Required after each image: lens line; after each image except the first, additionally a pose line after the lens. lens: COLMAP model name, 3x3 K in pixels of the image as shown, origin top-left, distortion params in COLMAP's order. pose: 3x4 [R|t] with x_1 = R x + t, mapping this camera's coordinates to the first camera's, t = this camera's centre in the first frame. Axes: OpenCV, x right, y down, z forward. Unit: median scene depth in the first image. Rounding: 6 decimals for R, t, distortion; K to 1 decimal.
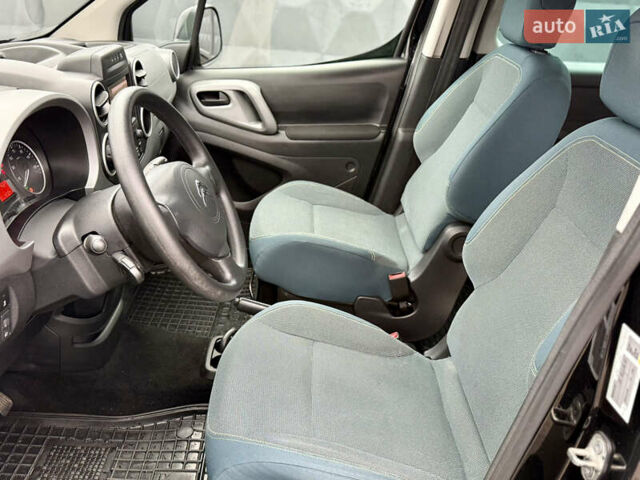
lens RADIAL K [[632.5, 0, 318.8], [0, 632.5, 242.0], [0, 0, 1]] dist [0.153723, -0.302149]
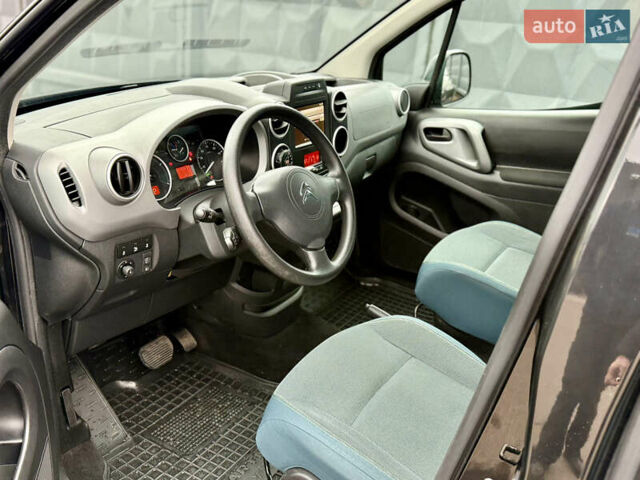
lens RADIAL K [[632.5, 0, 318.8], [0, 632.5, 242.0], [0, 0, 1]] dist [0.153723, -0.302149]
pose [[0.852484, 0.176392, -0.492094, 0.226734], [-0.212575, 0.976978, -0.018055, 0.014980], [0.477581, 0.119999, 0.870355, -0.010804]]
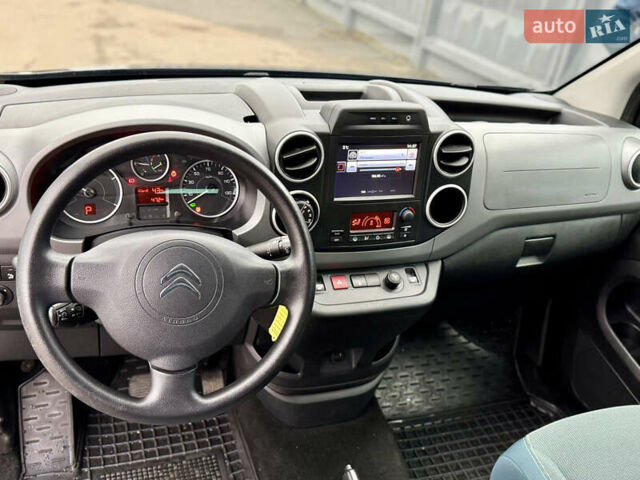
lens RADIAL K [[632.5, 0, 318.8], [0, 632.5, 242.0], [0, 0, 1]] dist [0.153723, -0.302149]
pose [[0.339806, 0.395413, -0.853335, 0.260606], [-0.459123, 0.861608, 0.216420, -0.185056], [0.820815, 0.318245, 0.474323, 0.389408]]
